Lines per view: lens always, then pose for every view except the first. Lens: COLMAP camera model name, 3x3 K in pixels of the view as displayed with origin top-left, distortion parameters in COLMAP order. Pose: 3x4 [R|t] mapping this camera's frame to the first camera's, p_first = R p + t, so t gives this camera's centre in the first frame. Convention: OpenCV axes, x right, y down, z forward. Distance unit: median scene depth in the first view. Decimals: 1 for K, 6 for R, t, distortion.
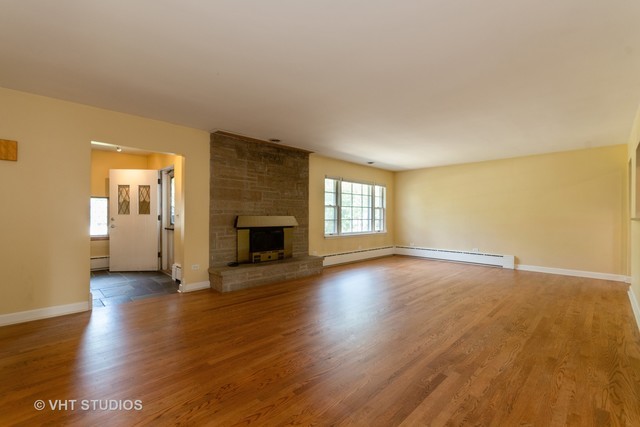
lens RADIAL K [[281.7, 0, 319.1], [0, 281.7, 214.9], [0, 0, 1]] dist [0.001873, 0.000641]
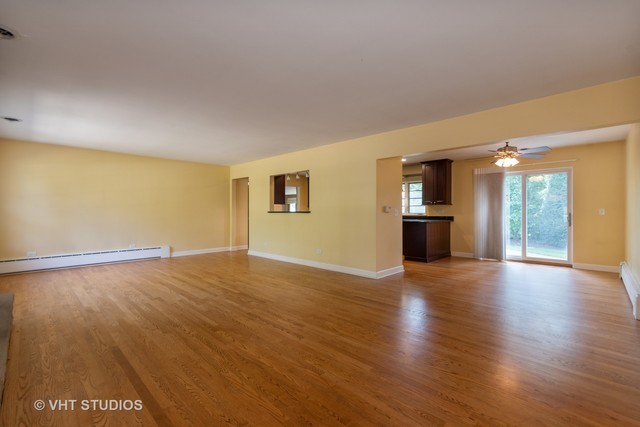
lens RADIAL K [[281.7, 0, 321.7], [0, 281.7, 212.3], [0, 0, 1]] dist [0.001873, 0.000641]
pose [[-0.028657, -0.003877, 0.999582, -0.517883], [-0.002704, 0.999989, 0.003801, 0.004596], [-0.999586, -0.002594, -0.028667, 0.472748]]
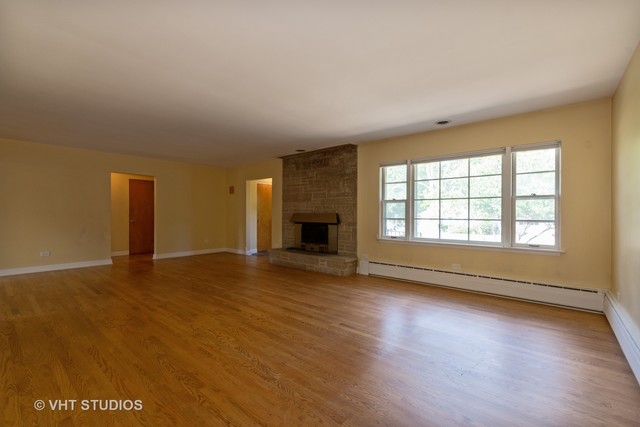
lens RADIAL K [[281.7, 0, 320.2], [0, 281.7, 213.6], [0, 0, 1]] dist [0.001873, 0.000641]
pose [[0.098909, -0.004324, -0.995087, 0.933493], [0.001025, 0.999990, -0.004243, 0.008697], [0.995096, -0.000600, 0.098913, 0.860306]]
